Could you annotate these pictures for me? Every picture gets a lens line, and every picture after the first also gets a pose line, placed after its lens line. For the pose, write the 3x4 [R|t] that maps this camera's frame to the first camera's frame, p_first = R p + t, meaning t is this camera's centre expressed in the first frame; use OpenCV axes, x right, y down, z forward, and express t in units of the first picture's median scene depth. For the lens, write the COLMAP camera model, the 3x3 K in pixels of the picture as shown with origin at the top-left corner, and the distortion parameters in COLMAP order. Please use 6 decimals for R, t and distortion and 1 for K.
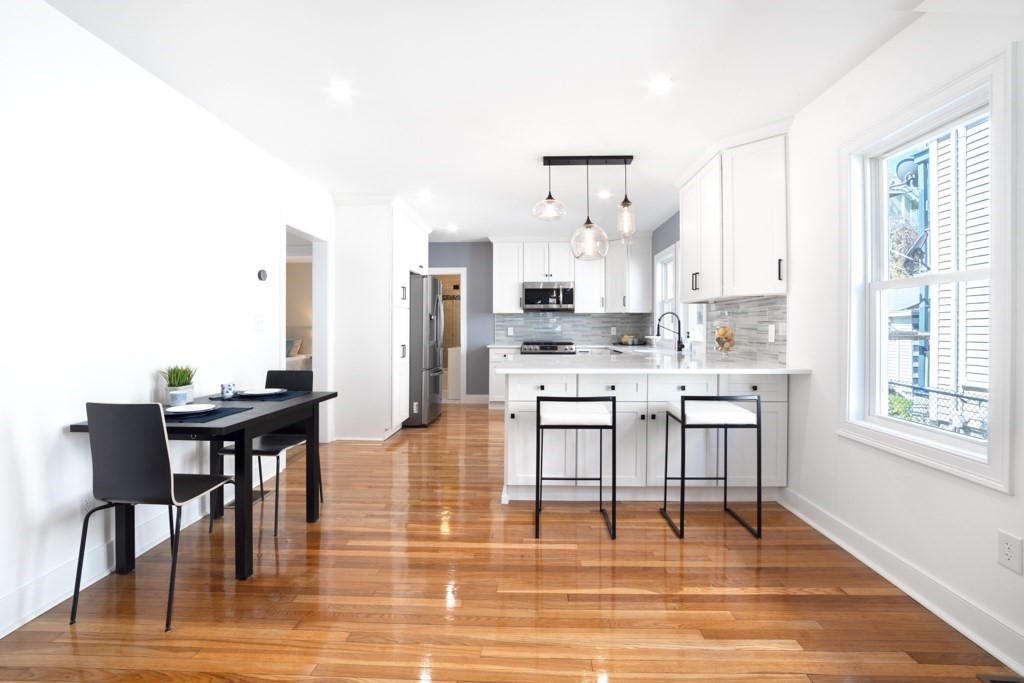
lens RADIAL K [[465.2, 0, 509.3], [0, 465.2, 330.3], [0, 0, 1]] dist [-0.037692, 0.006826]
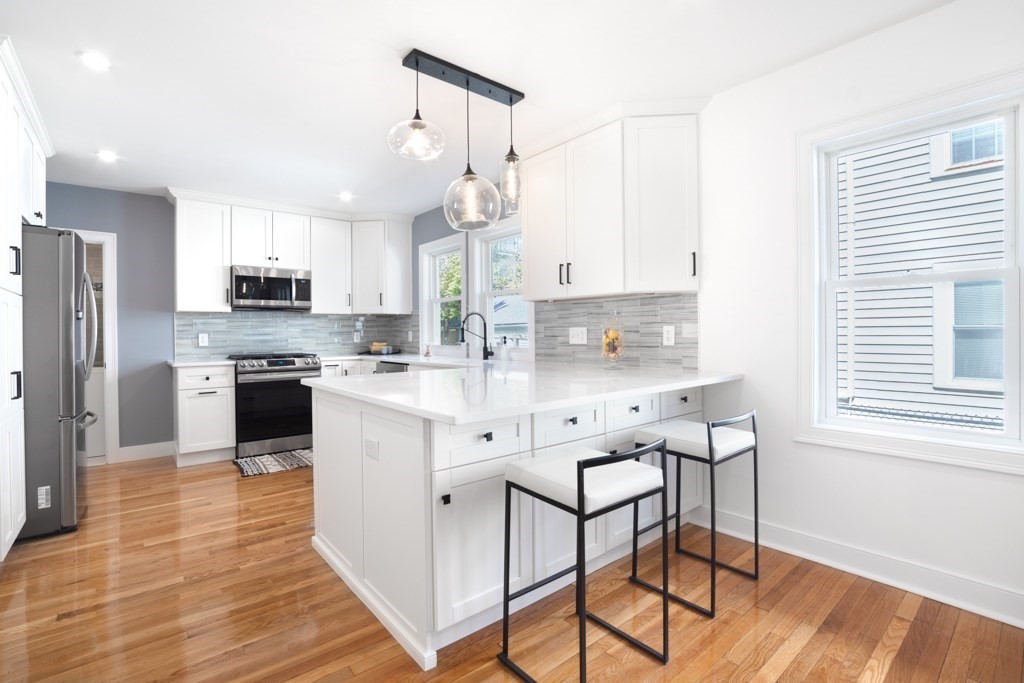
lens RADIAL K [[471.0, 0, 502.7], [0, 471.0, 333.8], [0, 0, 1]] dist [-0.031743, 0.000643]
pose [[0.740157, -0.008495, 0.672380, -0.145450], [0.012844, 0.999916, -0.001505, 0.000194], [-0.672311, 0.009750, 0.740205, 0.277777]]
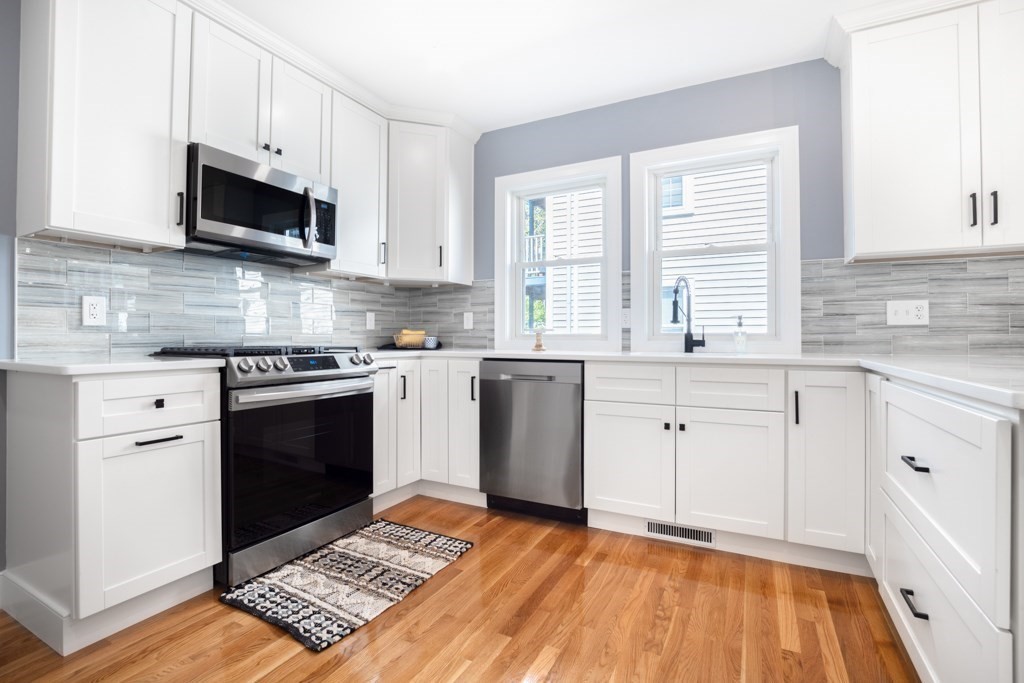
lens RADIAL K [[465.2, 0, 509.3], [0, 465.2, 330.3], [0, 0, 1]] dist [-0.037692, 0.006826]
pose [[0.404704, 0.013894, 0.914342, -0.165017], [0.003384, 0.999855, -0.016691, 0.022019], [-0.914442, 0.009849, 0.404598, 0.778395]]
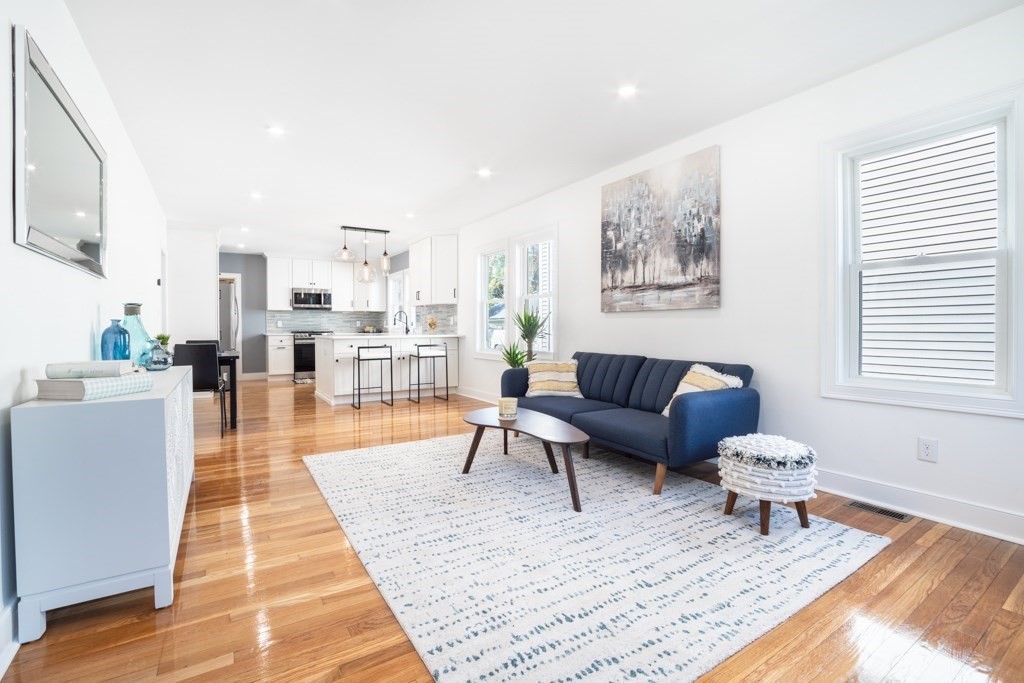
lens RADIAL K [[465.2, 0, 509.3], [0, 465.2, 330.3], [0, 0, 1]] dist [-0.037692, 0.006826]
pose [[0.812413, -0.006560, 0.583046, -0.270334], [0.006413, 0.999977, 0.002314, 0.025048], [-0.583047, 0.001859, 0.812436, -0.518998]]
